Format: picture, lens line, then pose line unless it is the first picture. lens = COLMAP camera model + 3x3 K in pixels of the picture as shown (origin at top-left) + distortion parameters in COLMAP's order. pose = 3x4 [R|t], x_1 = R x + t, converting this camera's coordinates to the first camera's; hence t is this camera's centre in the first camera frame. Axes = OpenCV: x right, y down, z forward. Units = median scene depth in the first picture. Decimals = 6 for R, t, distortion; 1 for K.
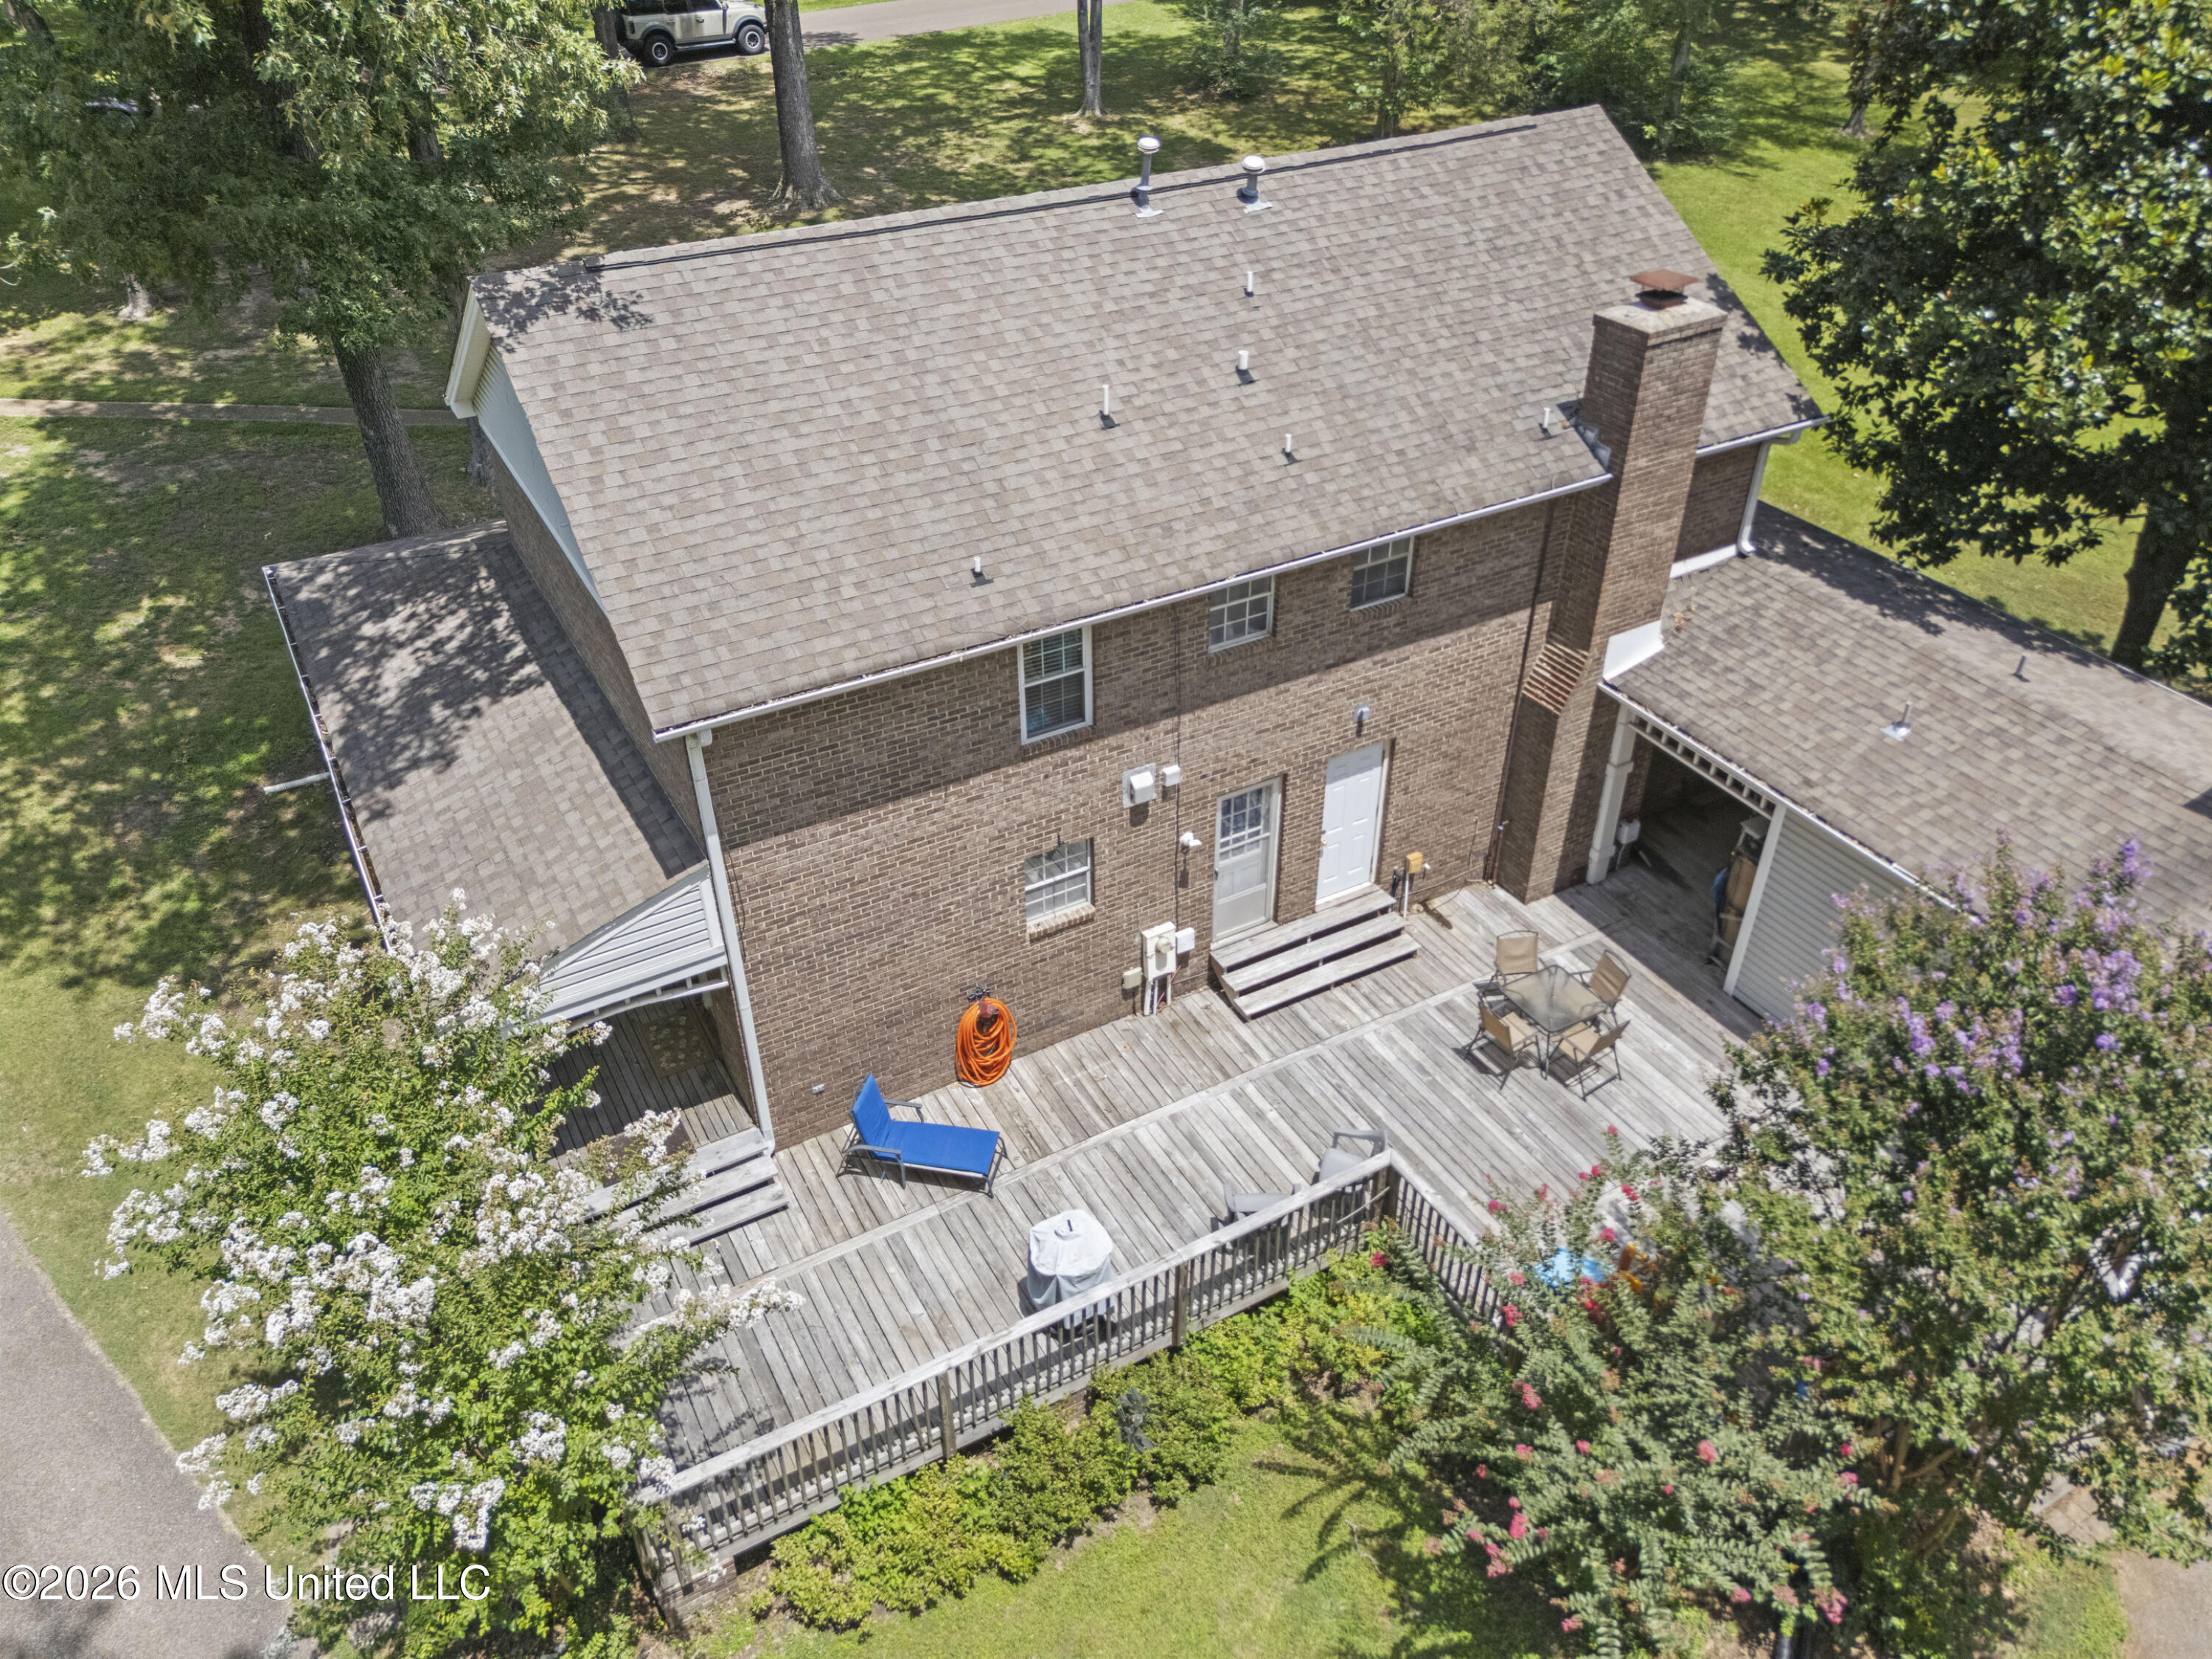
lens RADIAL K [[1616.5, 0, 1106.0], [0, 1616.5, 829.5], [0, 0, 1]] dist [0.085883, -0.150105]
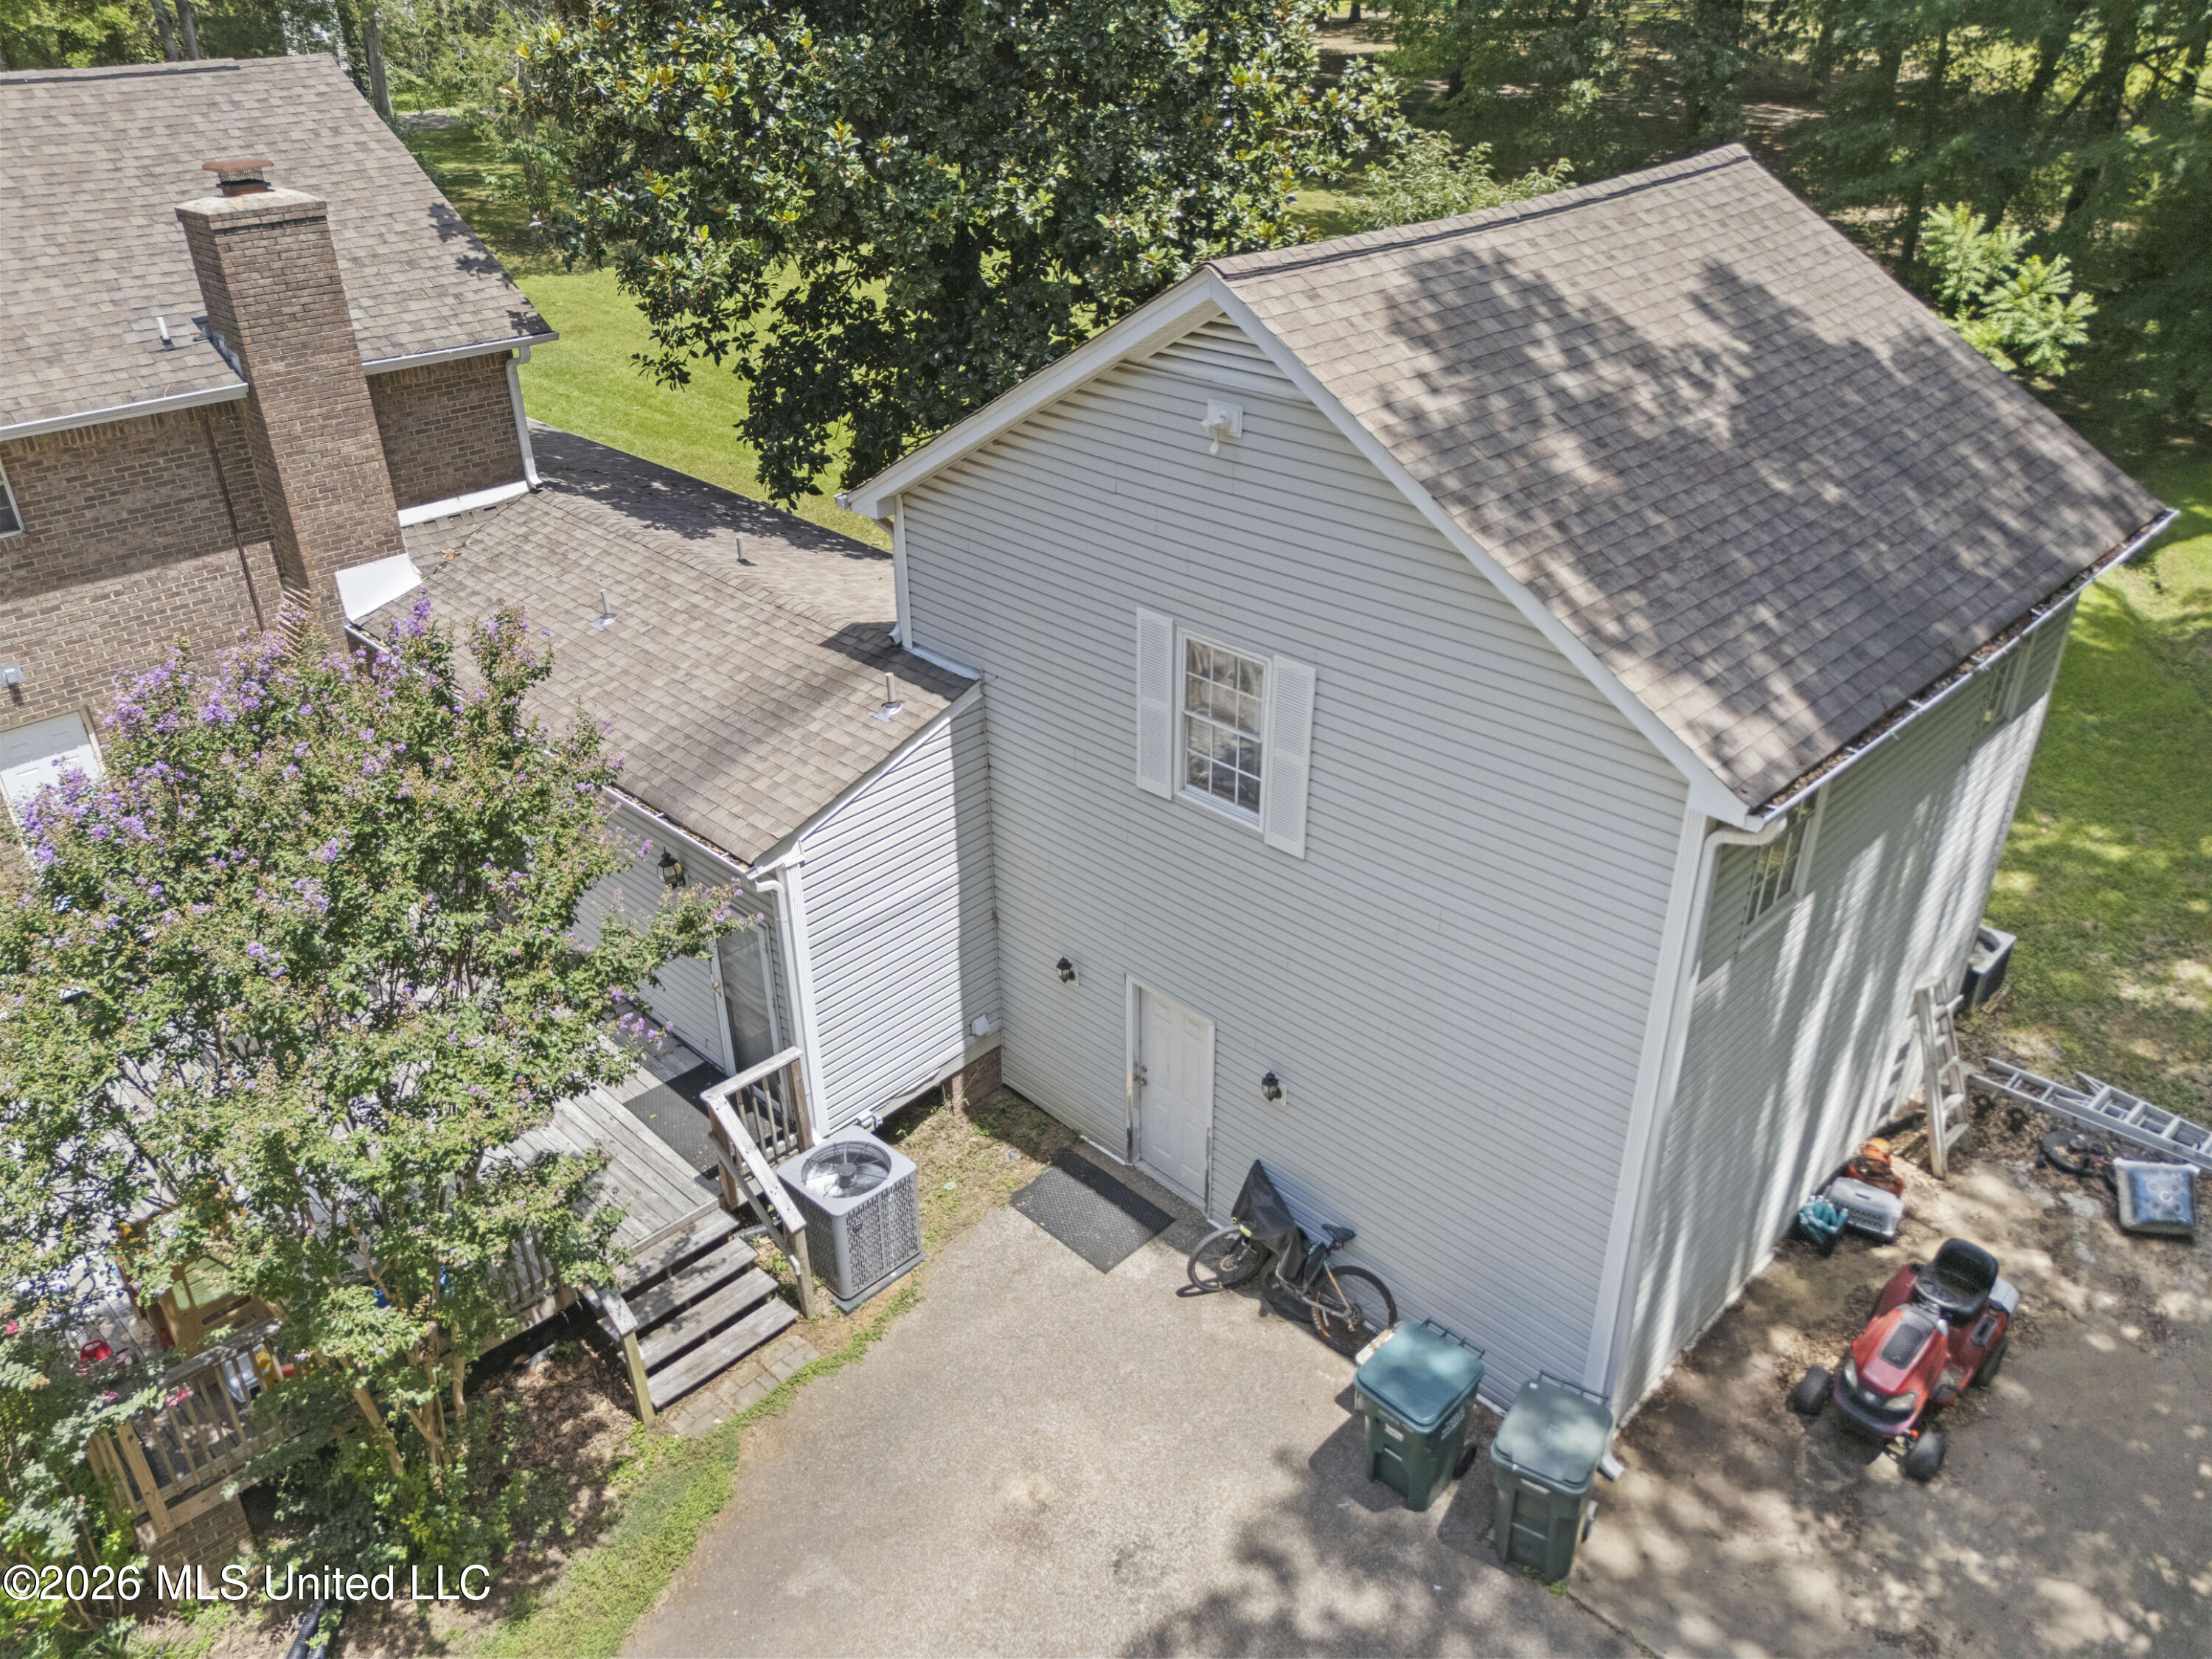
lens RADIAL K [[1625.2, 0, 1106.0], [0, 1625.2, 829.5], [0, 0, 1]] dist [0.049805, -0.053201]
pose [[0.962015, -0.132697, 0.238576, 0.545977], [0.157321, 0.983687, -0.087239, 0.193171], [-0.223108, 0.121458, 0.967197, 0.036395]]
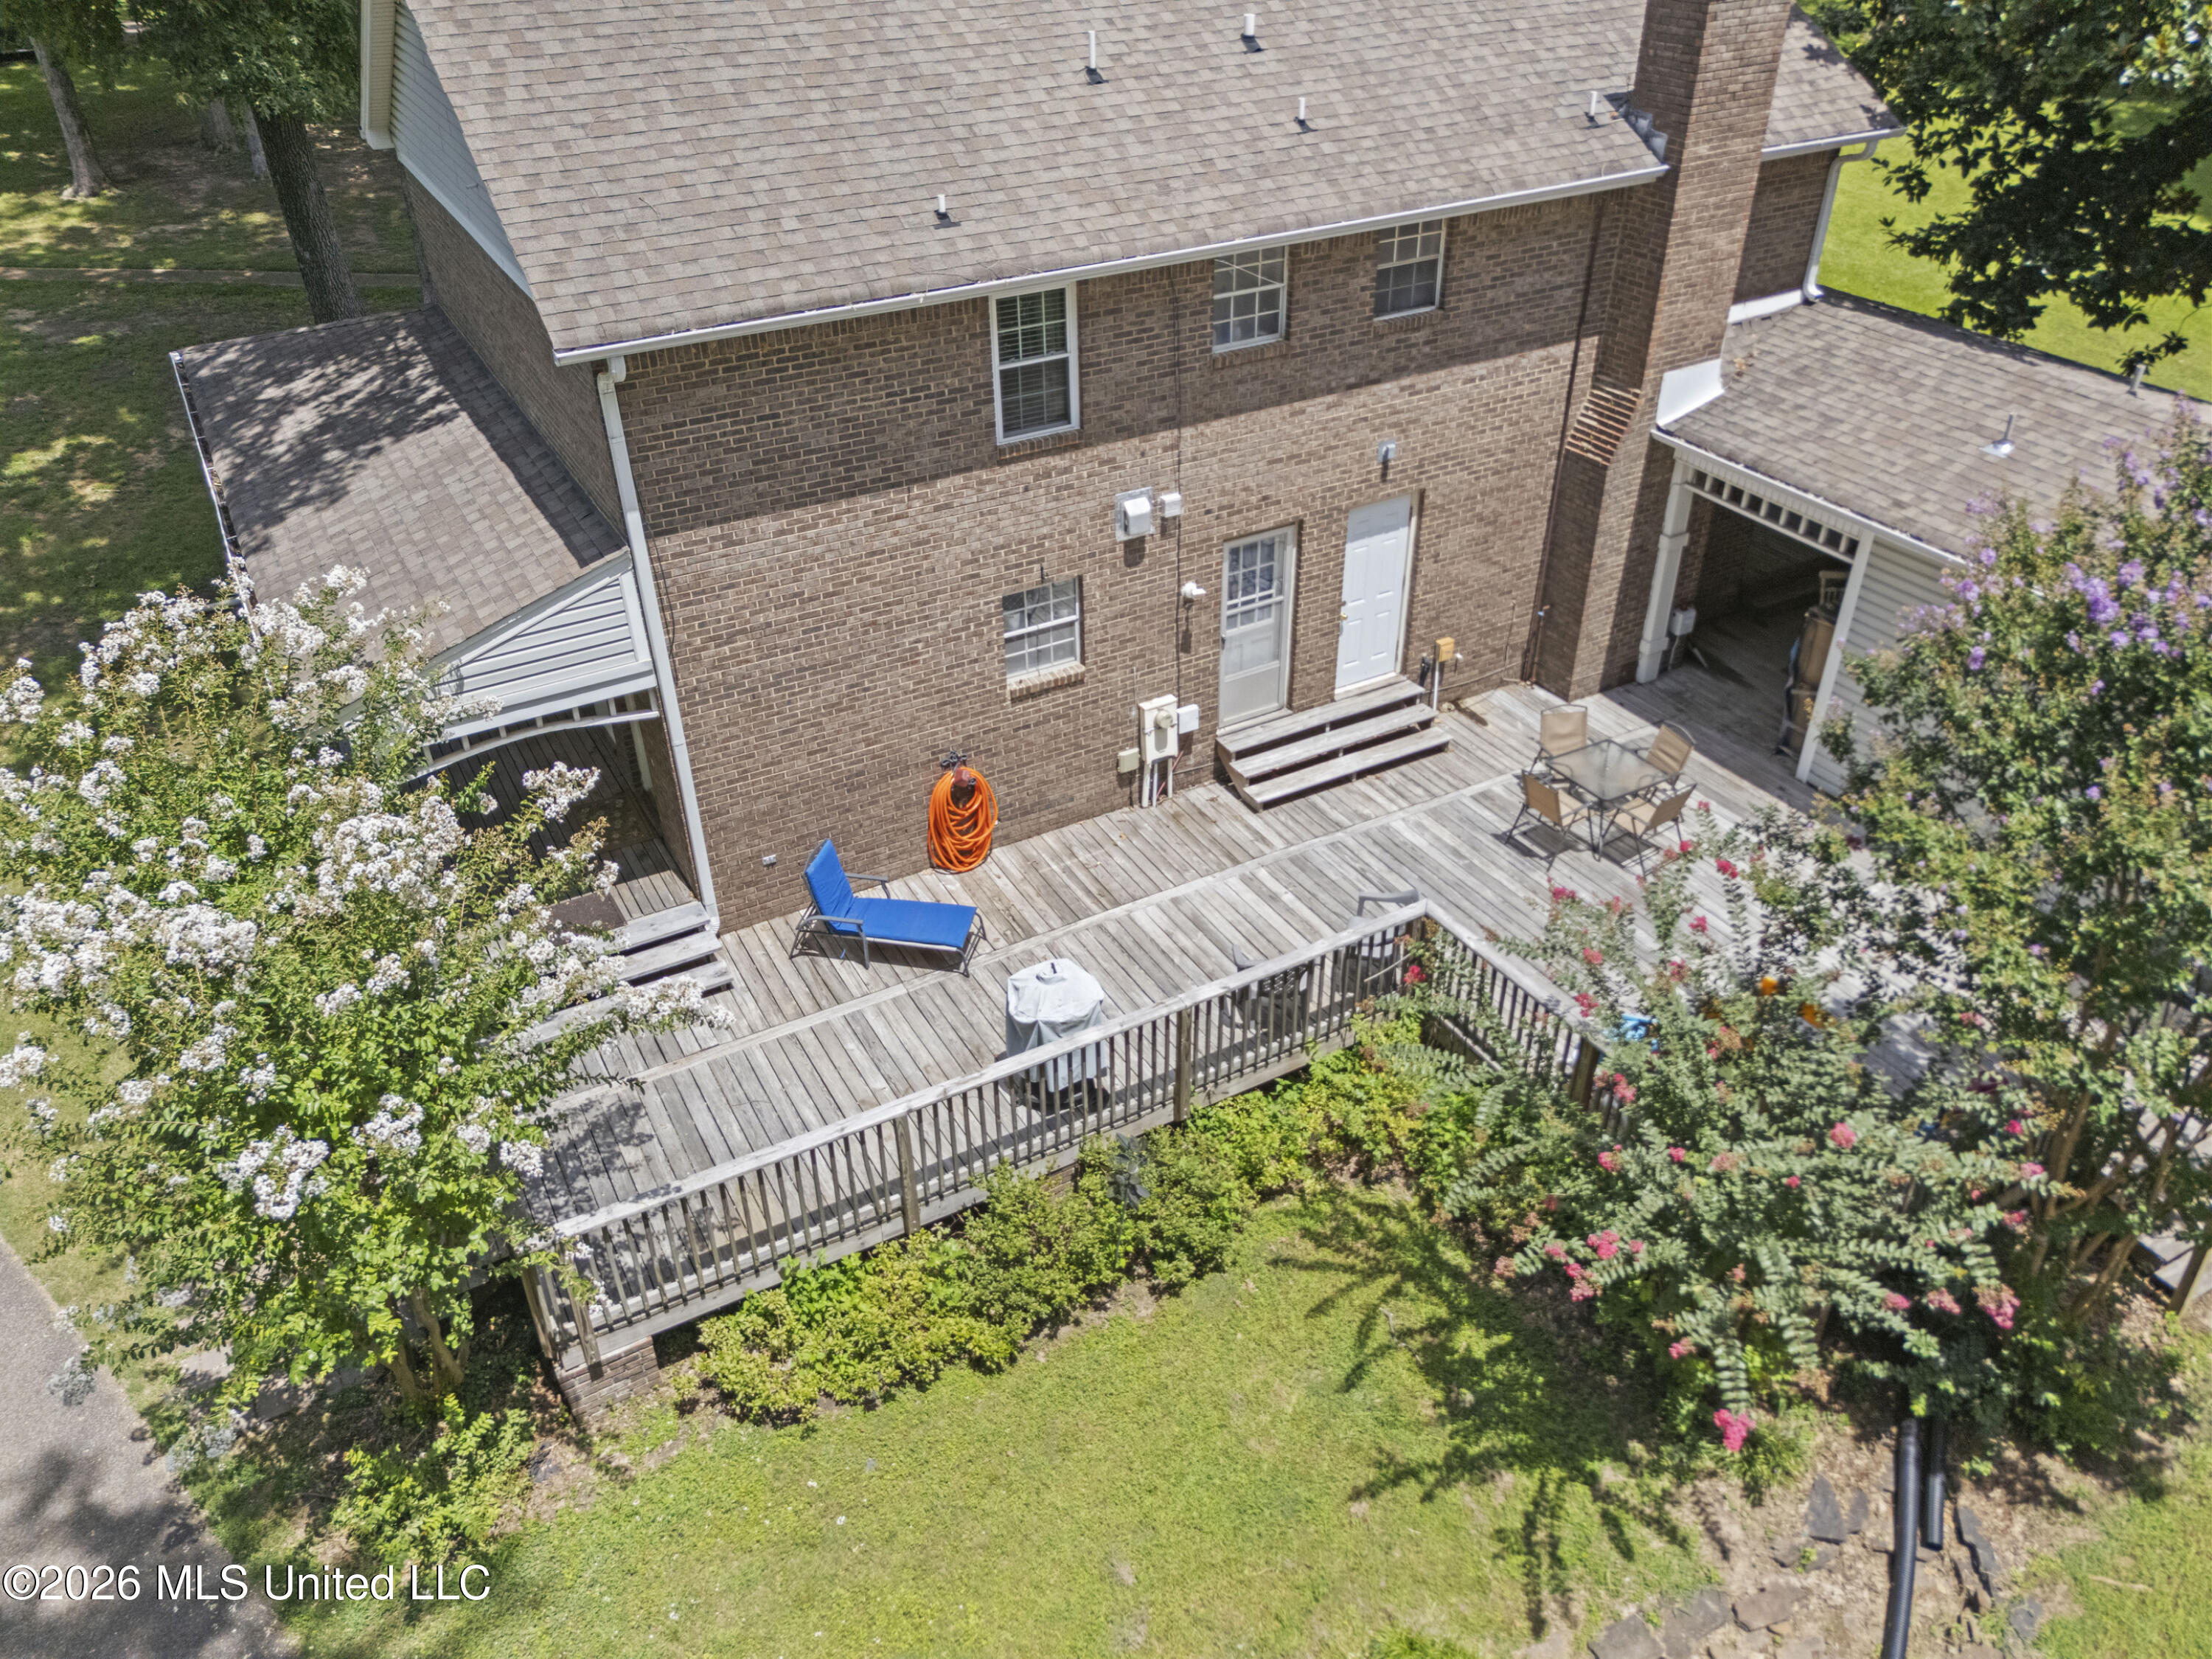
lens RADIAL K [[1625.2, 0, 1106.0], [0, 1625.2, 829.5], [0, 0, 1]] dist [0.049805, -0.053201]
pose [[0.999976, -0.005298, -0.004475, 0.008659], [0.005184, 0.999672, -0.025097, 0.169856], [0.004606, 0.025074, 0.999675, 0.127167]]
